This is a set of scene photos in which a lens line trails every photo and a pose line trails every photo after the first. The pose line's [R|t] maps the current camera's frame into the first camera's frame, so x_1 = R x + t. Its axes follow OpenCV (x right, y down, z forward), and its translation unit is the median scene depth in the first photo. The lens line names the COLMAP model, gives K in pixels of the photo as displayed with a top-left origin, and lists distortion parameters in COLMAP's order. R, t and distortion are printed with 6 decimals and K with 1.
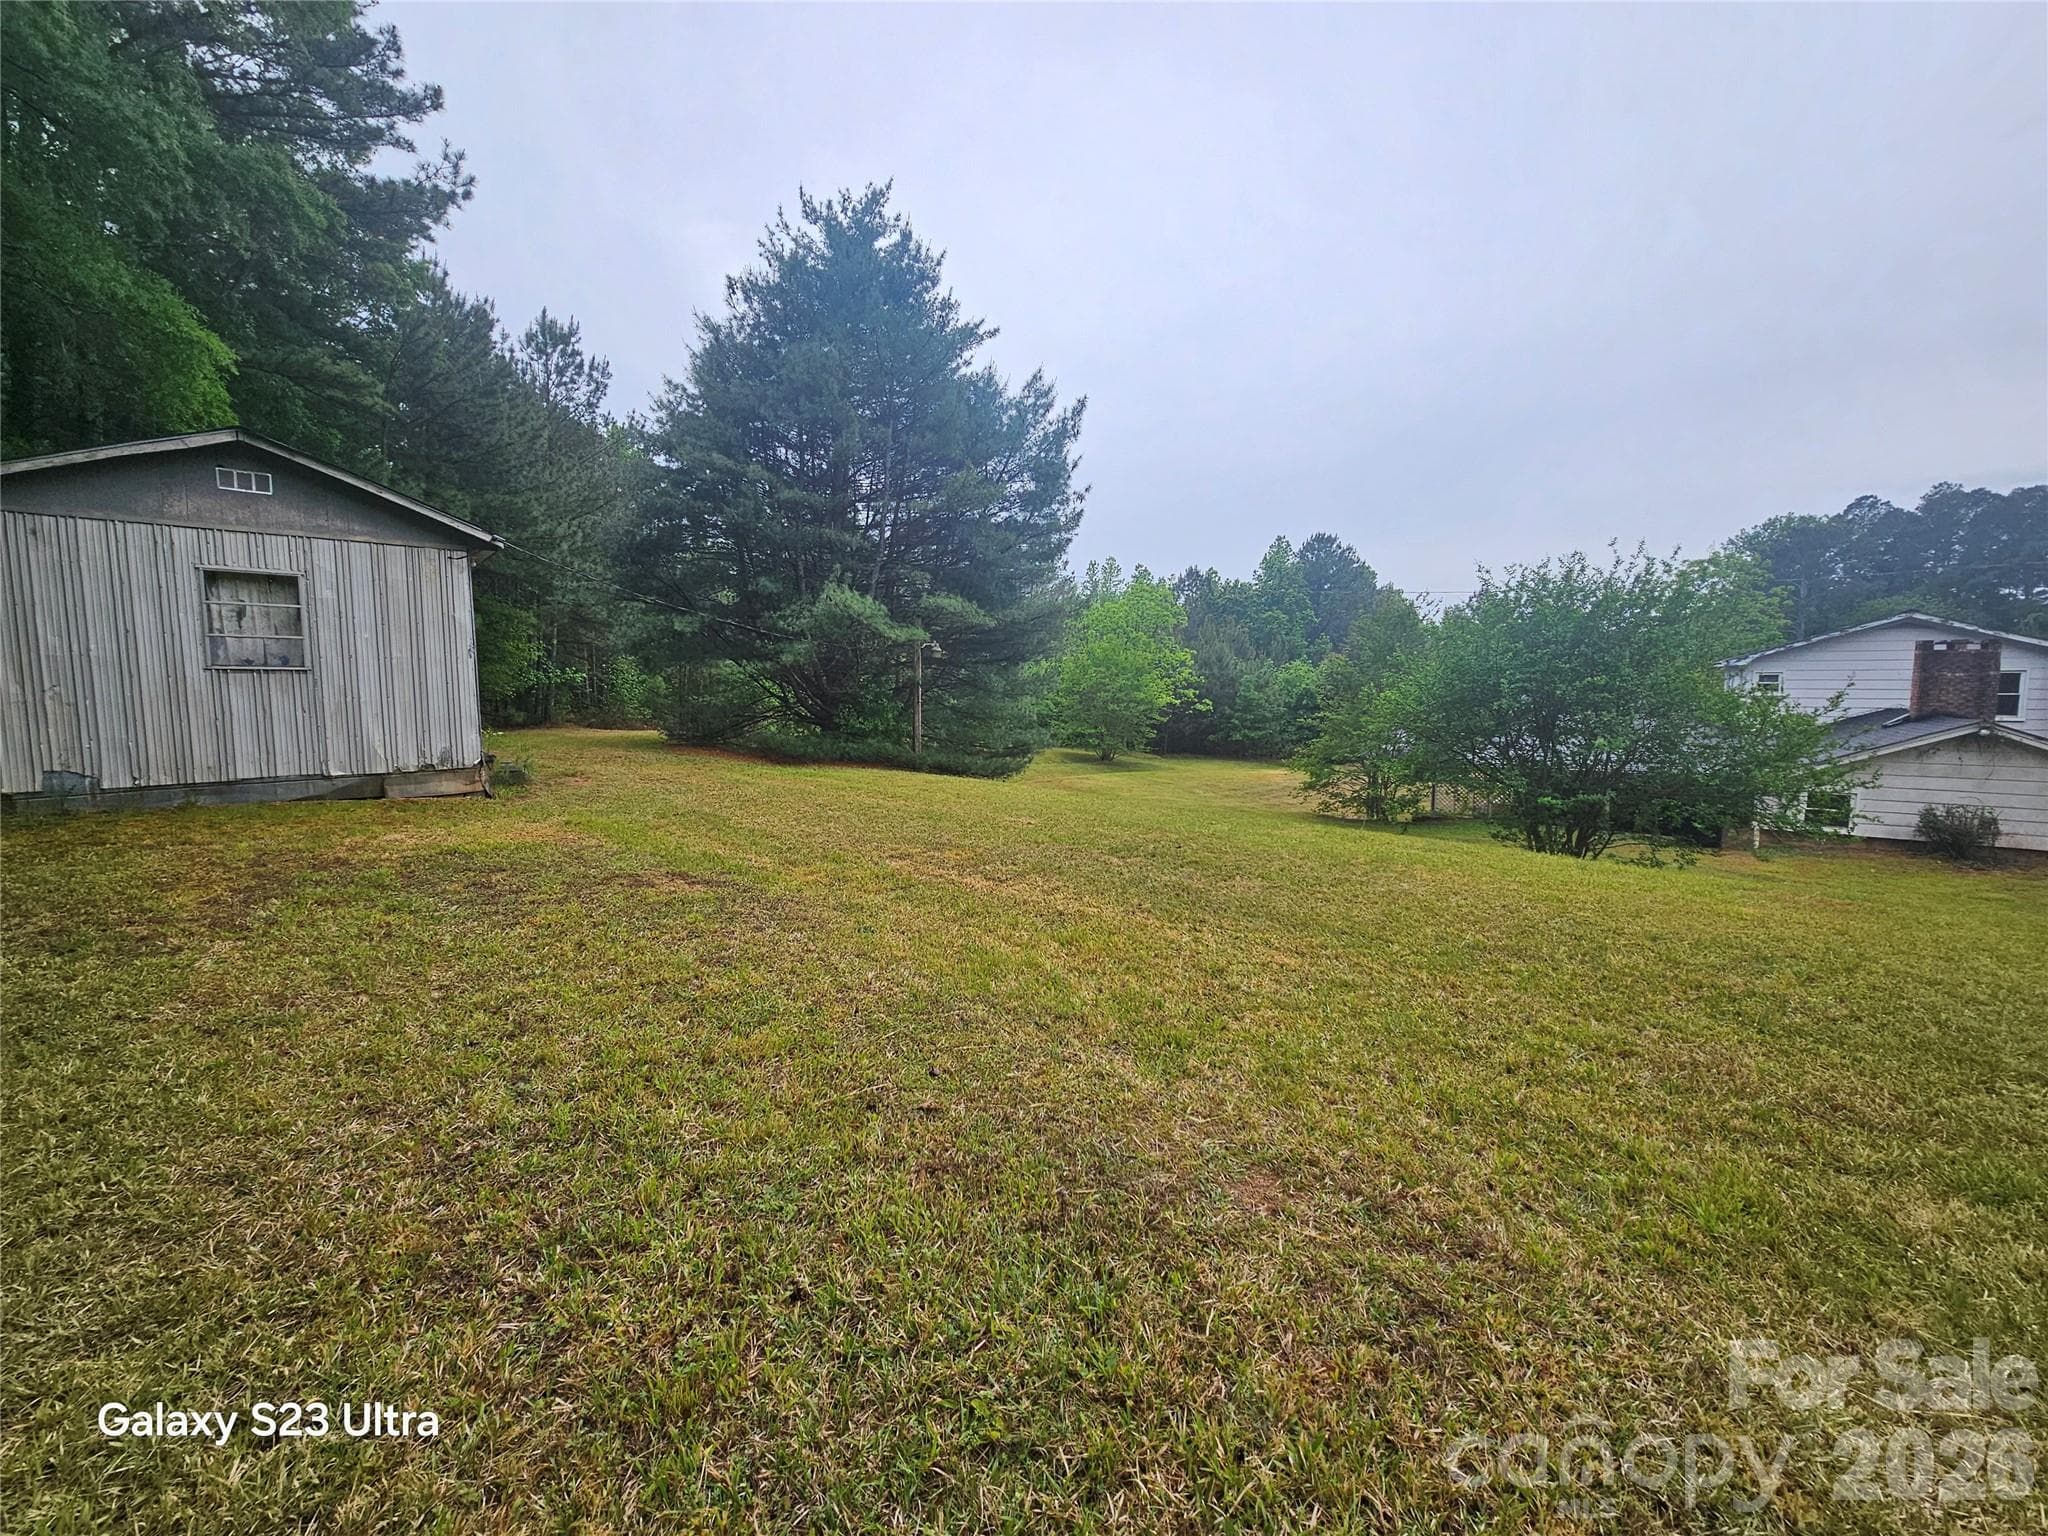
lens RADIAL K [[843.6, 0, 1020.9], [0, 843.6, 759.4], [0, 0, 1]] dist [-0.002253, -0.000162]
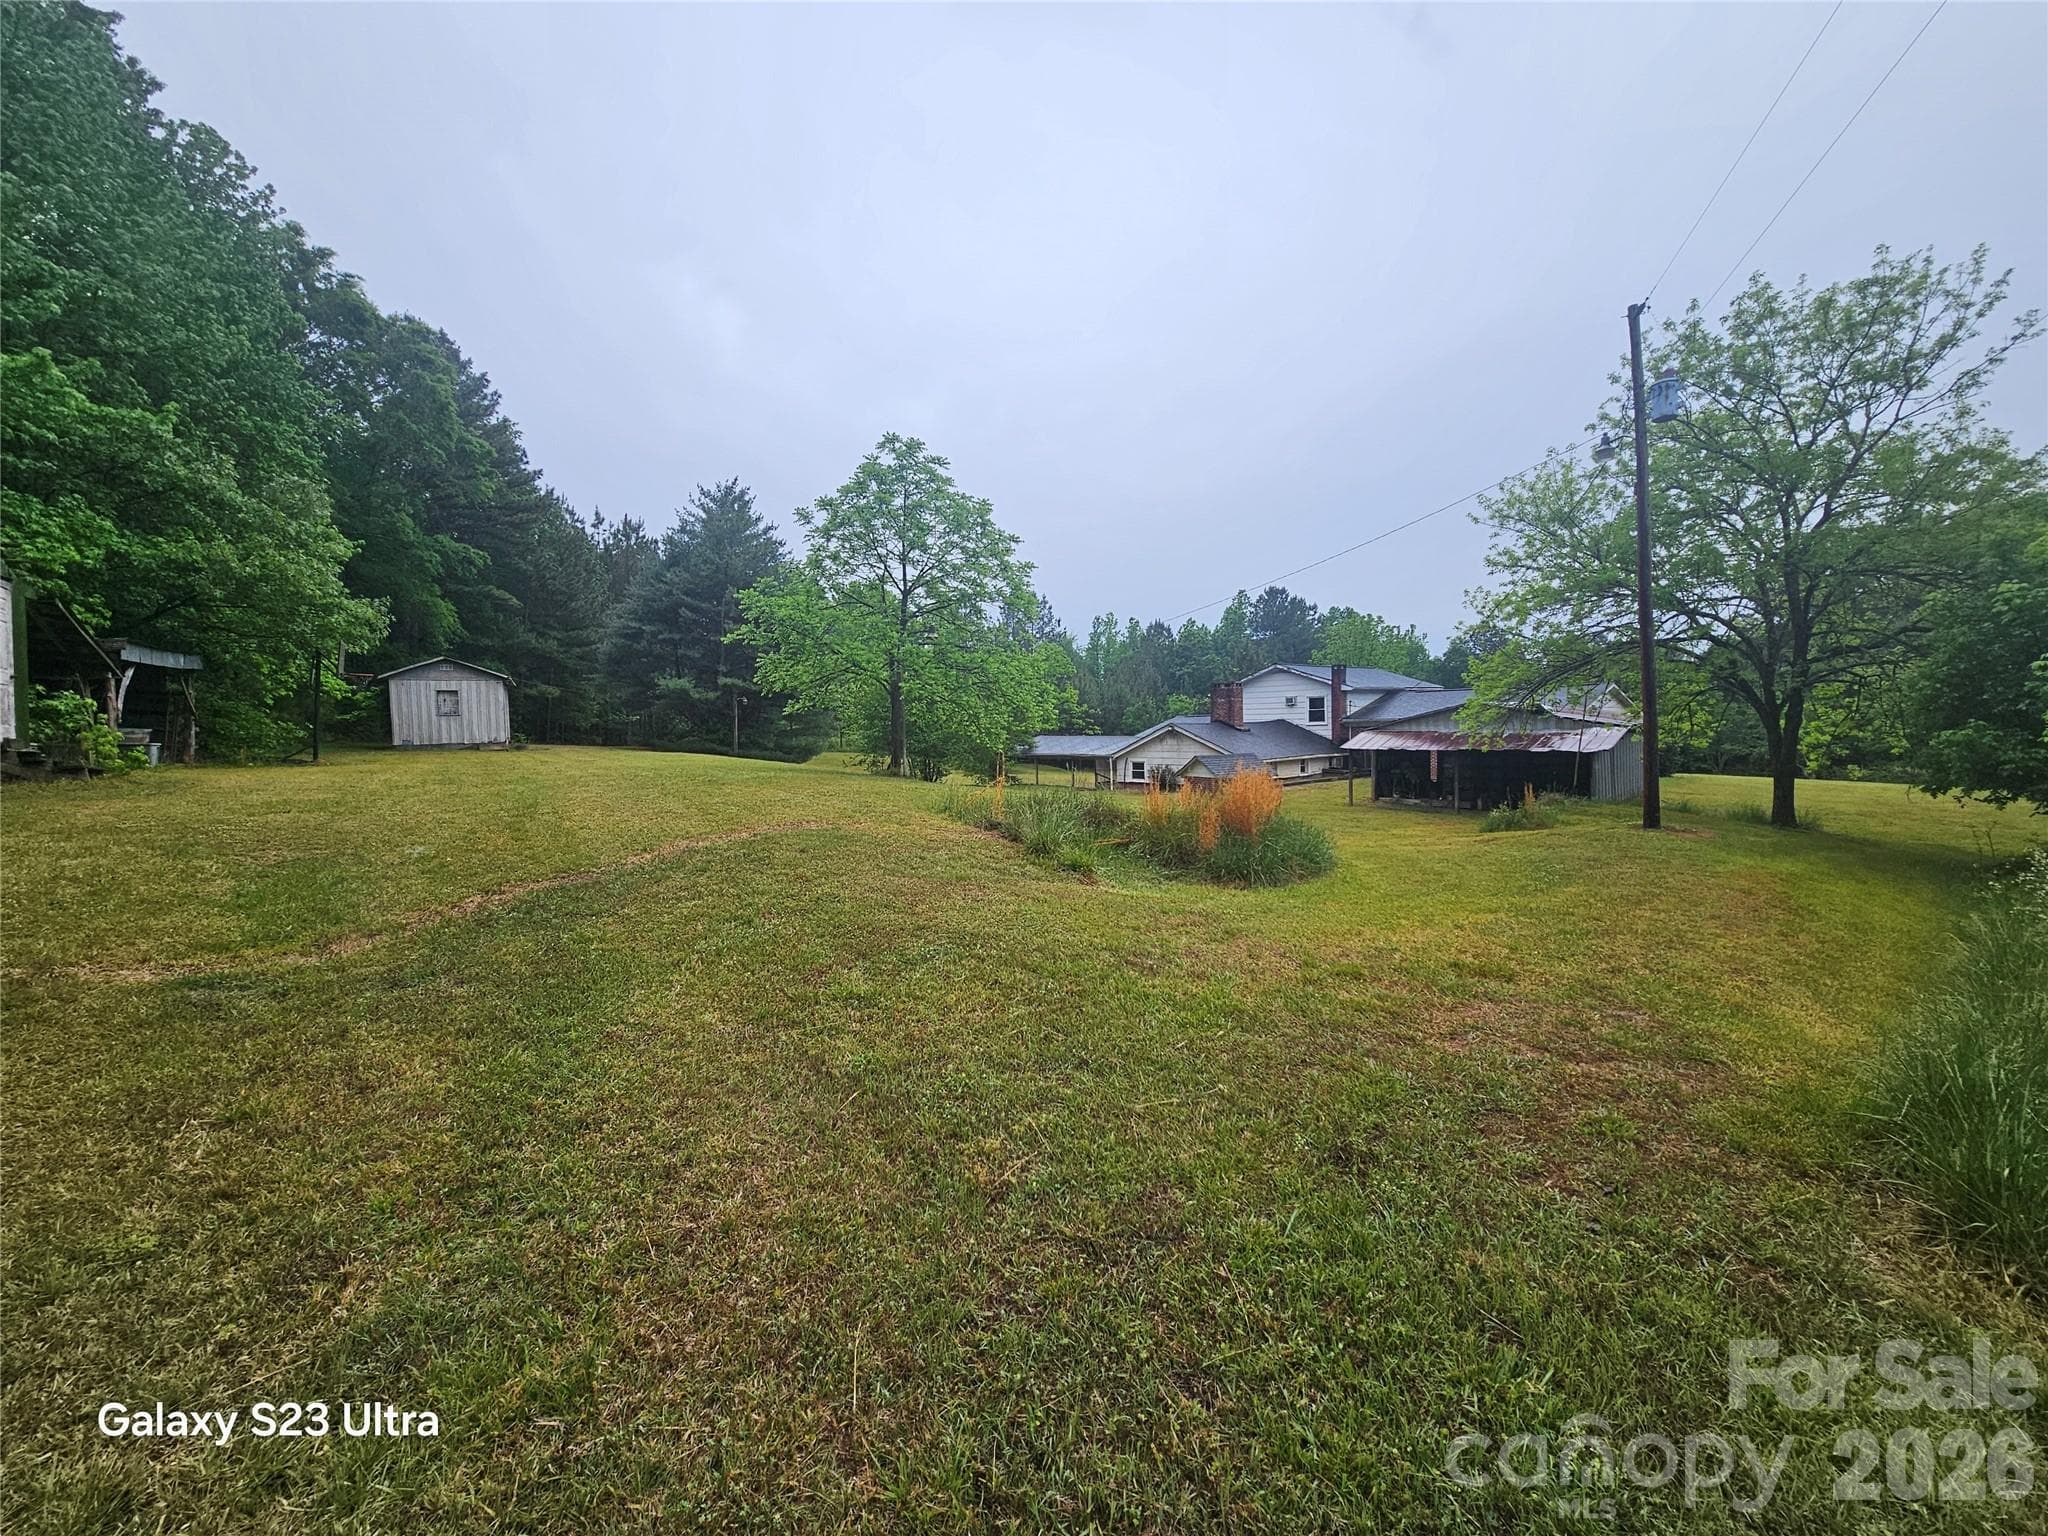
lens RADIAL K [[835.1, 0, 1018.6], [0, 835.1, 768.5], [0, 0, 1]] dist [-0.000423, 0.000530]
pose [[0.979089, -0.008846, -0.203242, 1.139864], [0.002196, 0.999456, -0.032921, 0.126358], [0.203422, 0.031786, 0.978575, -1.035427]]
